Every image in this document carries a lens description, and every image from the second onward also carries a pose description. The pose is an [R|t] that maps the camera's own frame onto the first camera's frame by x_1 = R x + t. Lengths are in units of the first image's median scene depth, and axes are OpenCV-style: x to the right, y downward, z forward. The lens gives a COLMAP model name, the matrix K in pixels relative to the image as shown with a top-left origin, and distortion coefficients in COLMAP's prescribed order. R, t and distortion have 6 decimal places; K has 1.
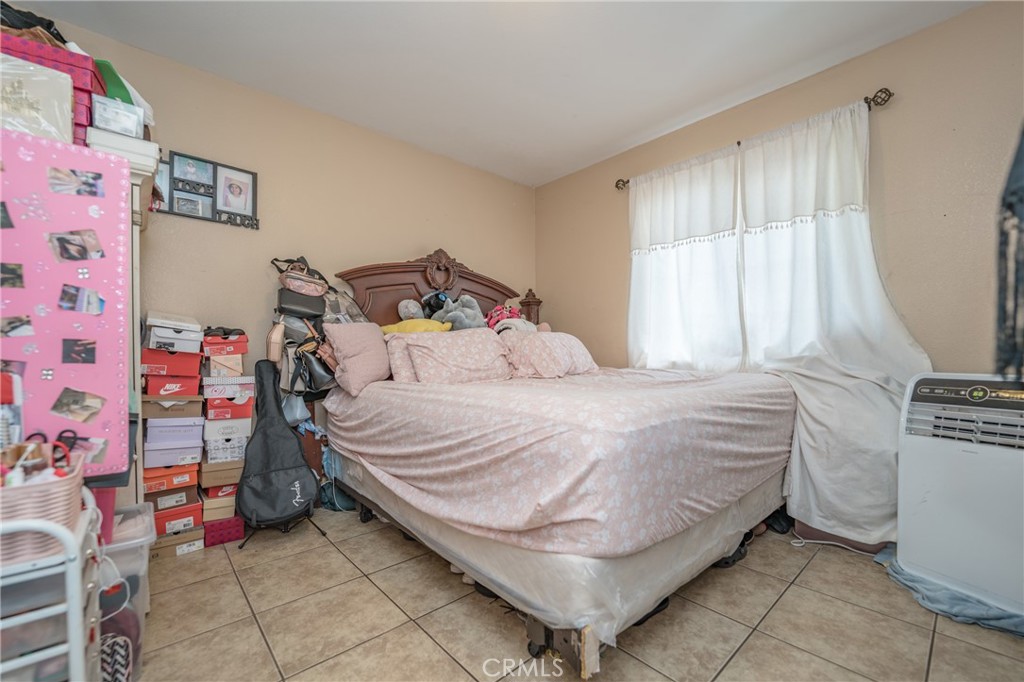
lens RADIAL K [[421.6, 0, 512.0], [0, 421.6, 341.0], [0, 0, 1]] dist [0.000224, 0.000228]
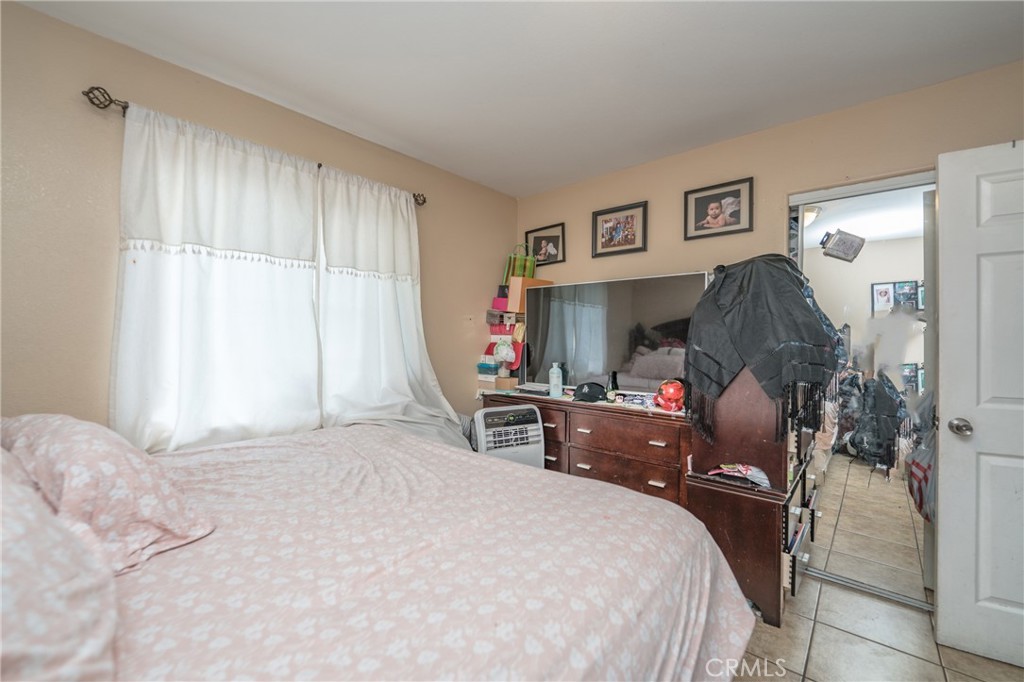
lens RADIAL K [[421.6, 0, 512.0], [0, 421.6, 341.0], [0, 0, 1]] dist [0.000224, 0.000228]
pose [[-0.108413, 0.016196, 0.993974, -0.367421], [-0.011304, 0.999783, -0.017524, -0.094911], [-0.994042, -0.013136, -0.108207, 0.692800]]
